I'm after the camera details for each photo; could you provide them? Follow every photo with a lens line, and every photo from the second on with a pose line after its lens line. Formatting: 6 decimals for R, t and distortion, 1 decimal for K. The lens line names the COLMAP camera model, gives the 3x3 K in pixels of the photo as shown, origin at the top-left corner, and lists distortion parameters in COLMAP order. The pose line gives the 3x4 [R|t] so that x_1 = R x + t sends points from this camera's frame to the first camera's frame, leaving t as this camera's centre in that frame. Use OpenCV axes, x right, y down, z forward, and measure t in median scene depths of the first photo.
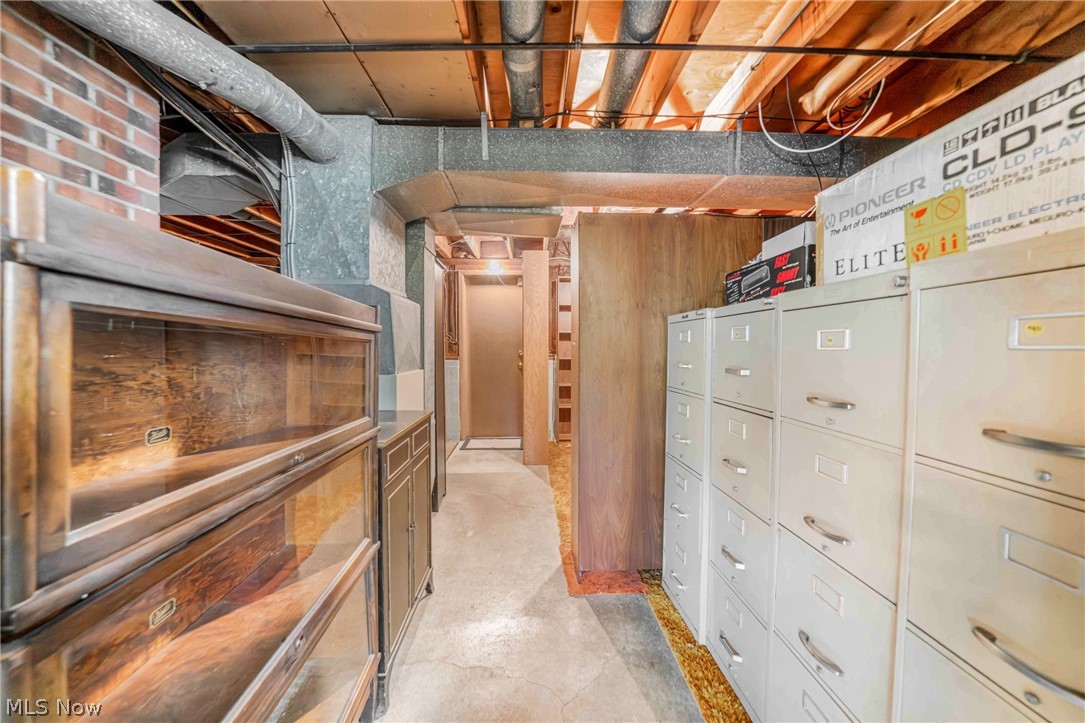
lens RADIAL K [[384.7, 0, 539.2], [0, 384.7, 349.2], [0, 0, 1]] dist [-0.018110, 0.000129]
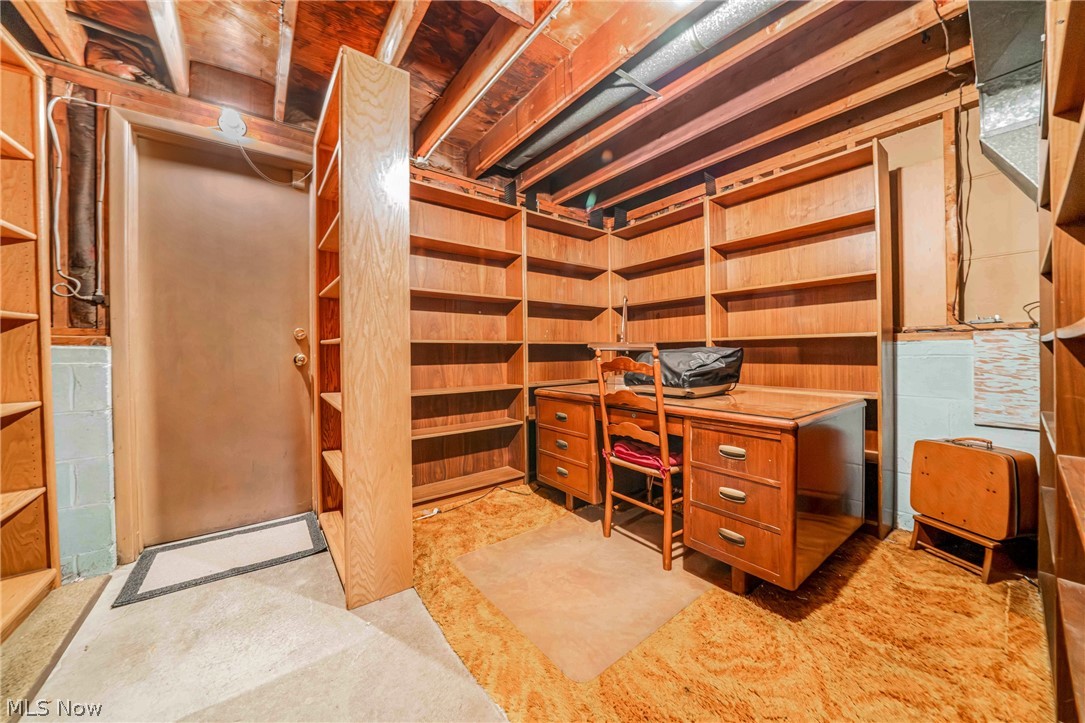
lens RADIAL K [[384.7, 0, 539.2], [0, 384.7, 349.2], [0, 0, 1]] dist [-0.018110, 0.000129]
pose [[0.816362, -0.007896, 0.577487, -0.084125], [0.018032, 0.999768, -0.011820, 0.043695], [-0.577259, 0.020063, 0.816315, 0.486625]]
